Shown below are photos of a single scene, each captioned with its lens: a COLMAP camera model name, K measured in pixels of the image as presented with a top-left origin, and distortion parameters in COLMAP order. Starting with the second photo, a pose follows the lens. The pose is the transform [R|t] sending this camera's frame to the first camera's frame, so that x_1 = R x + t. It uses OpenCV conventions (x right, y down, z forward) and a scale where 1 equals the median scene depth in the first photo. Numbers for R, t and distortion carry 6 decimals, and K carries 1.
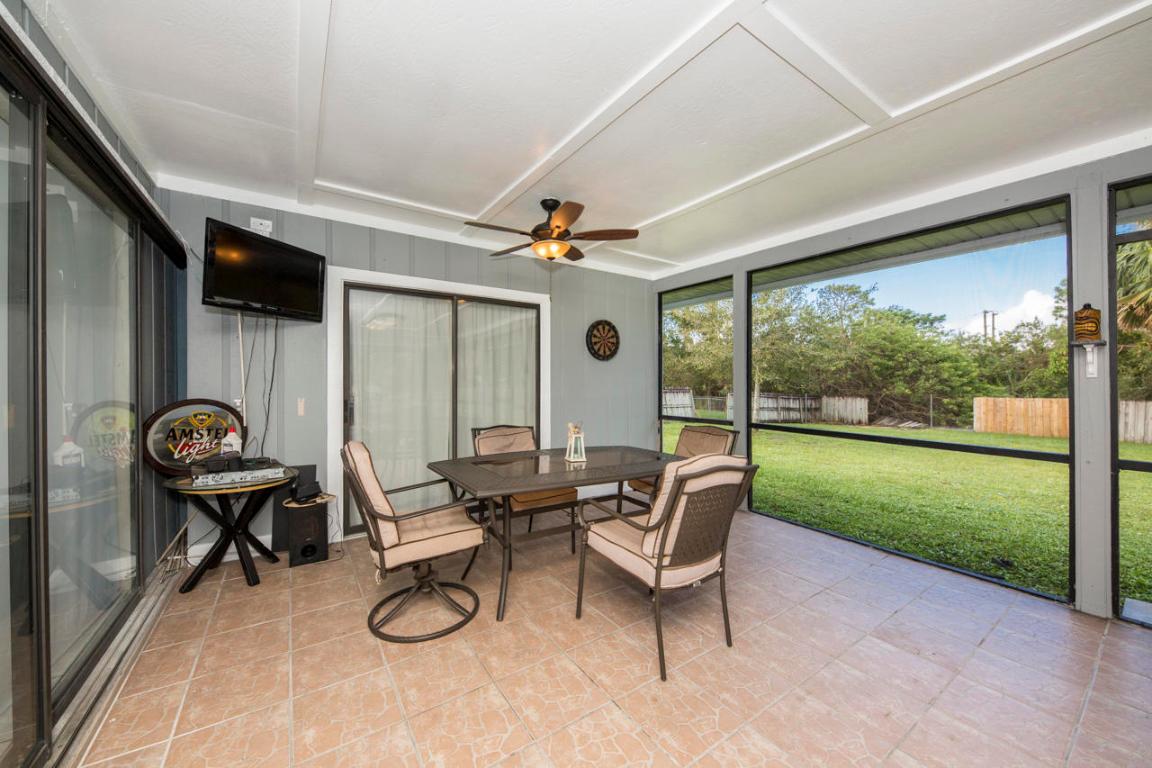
lens RADIAL K [[435.8, 0, 581.2], [0, 435.8, 380.3], [0, 0, 1]] dist [0.012091, 0.000661]
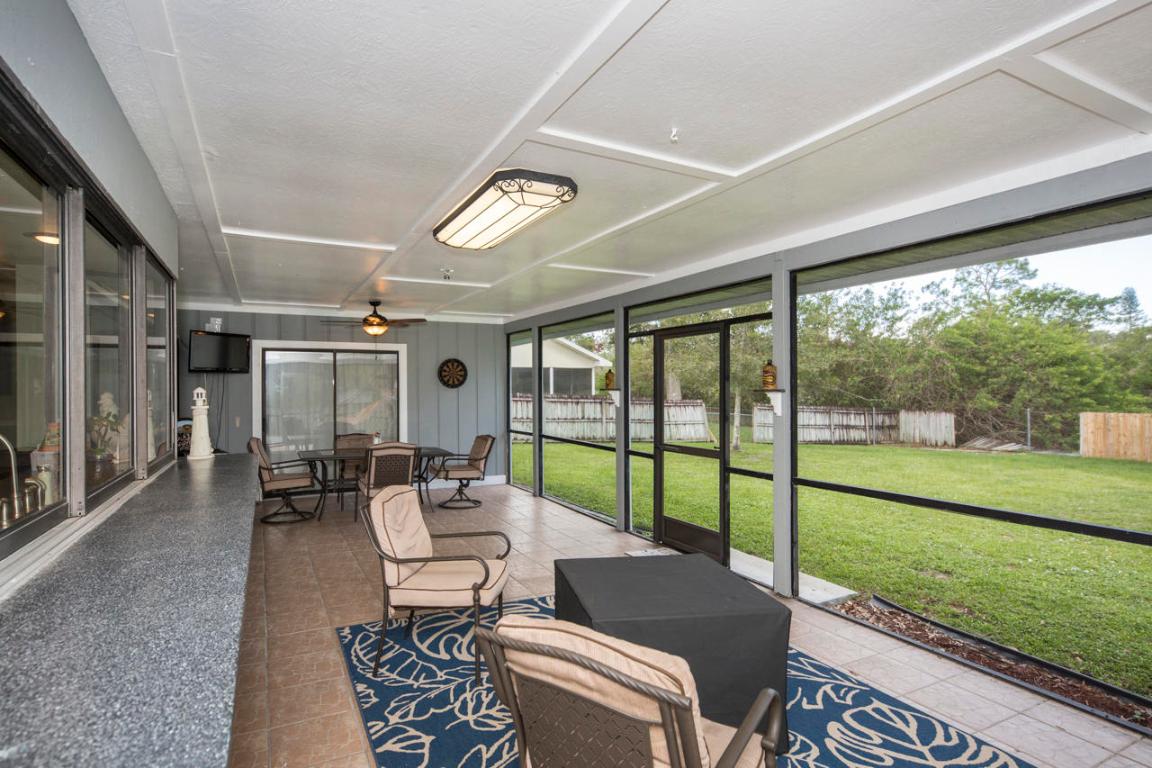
lens RADIAL K [[600.1, 0, 576.4], [0, 600.1, 383.6], [0, 0, 1]] dist [0.036801, -0.001975]
pose [[0.992678, -0.007179, -0.120577, 0.139839], [0.006351, 0.999954, -0.007250, -0.009160], [0.120624, 0.006431, 0.992677, -0.174171]]
